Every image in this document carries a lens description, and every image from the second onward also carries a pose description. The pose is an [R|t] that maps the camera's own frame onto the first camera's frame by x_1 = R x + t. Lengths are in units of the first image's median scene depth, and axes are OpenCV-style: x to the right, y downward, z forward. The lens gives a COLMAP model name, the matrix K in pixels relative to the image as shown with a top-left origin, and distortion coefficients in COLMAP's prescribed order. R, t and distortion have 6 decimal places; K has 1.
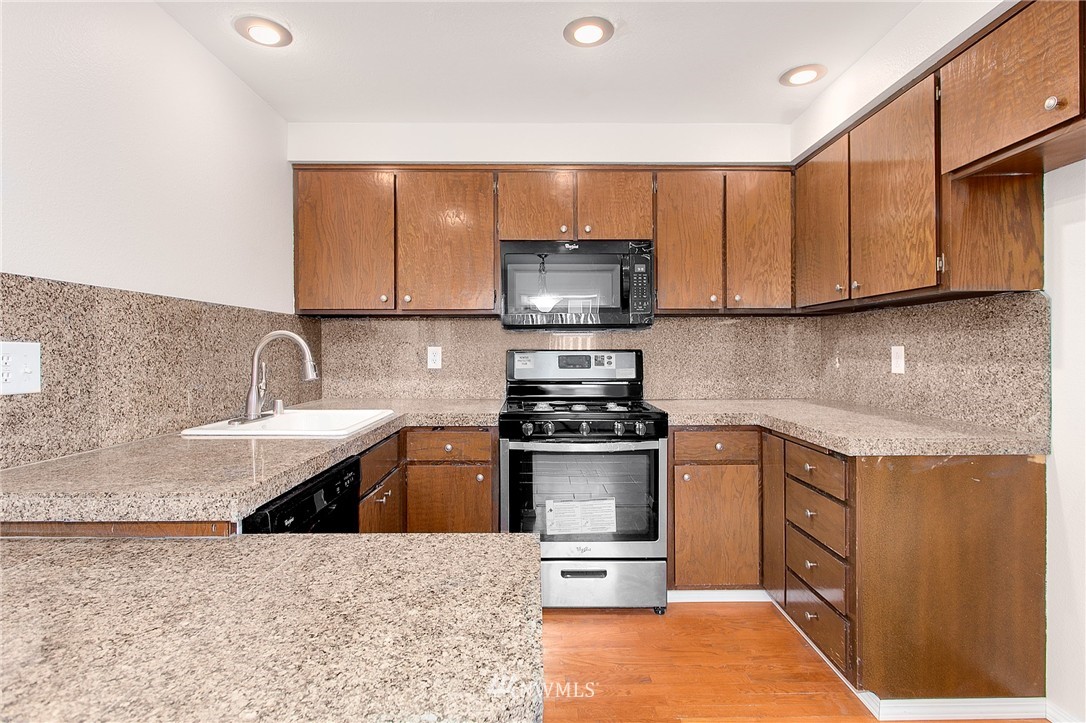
lens RADIAL K [[521.9, 0, 543.6], [0, 521.9, 356.1], [0, 0, 1]] dist [-0.002316, -0.000566]
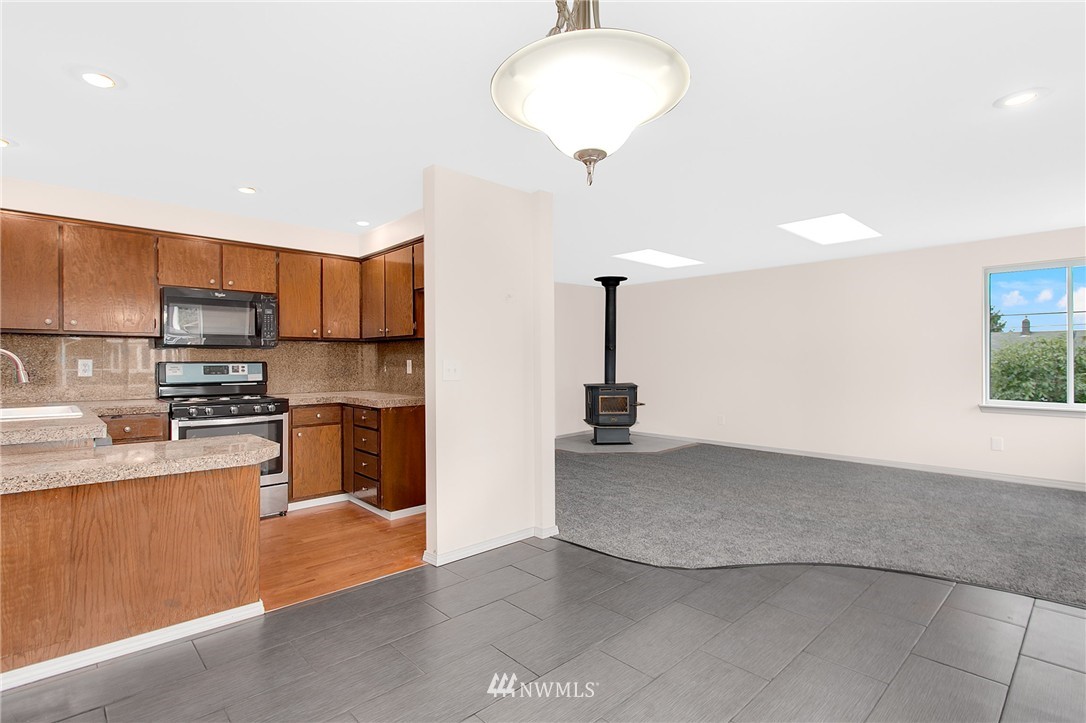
lens RADIAL K [[521.9, 0, 543.6], [0, 521.9, 356.1], [0, 0, 1]] dist [-0.002316, -0.000566]
pose [[0.736871, 0.006878, 0.675998, -0.296423], [0.008016, 0.999789, -0.018910, 0.008194], [-0.675986, 0.019353, 0.736661, -0.815830]]
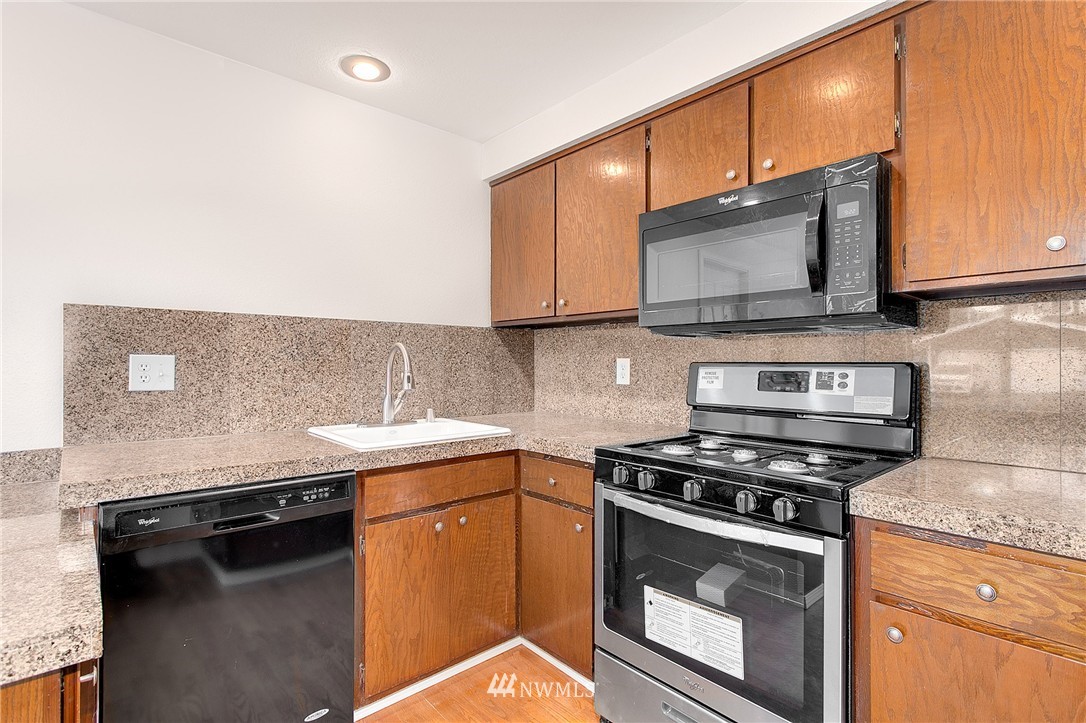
lens RADIAL K [[527.9, 0, 543.0], [0, 527.9, 361.5], [0, 0, 1]] dist [0.002316, 0.000434]
pose [[0.653257, 0.001507, -0.757135, 0.414483], [-0.011996, 0.999893, -0.008359, -0.004670], [0.757042, 0.014544, 0.653205, 0.434587]]
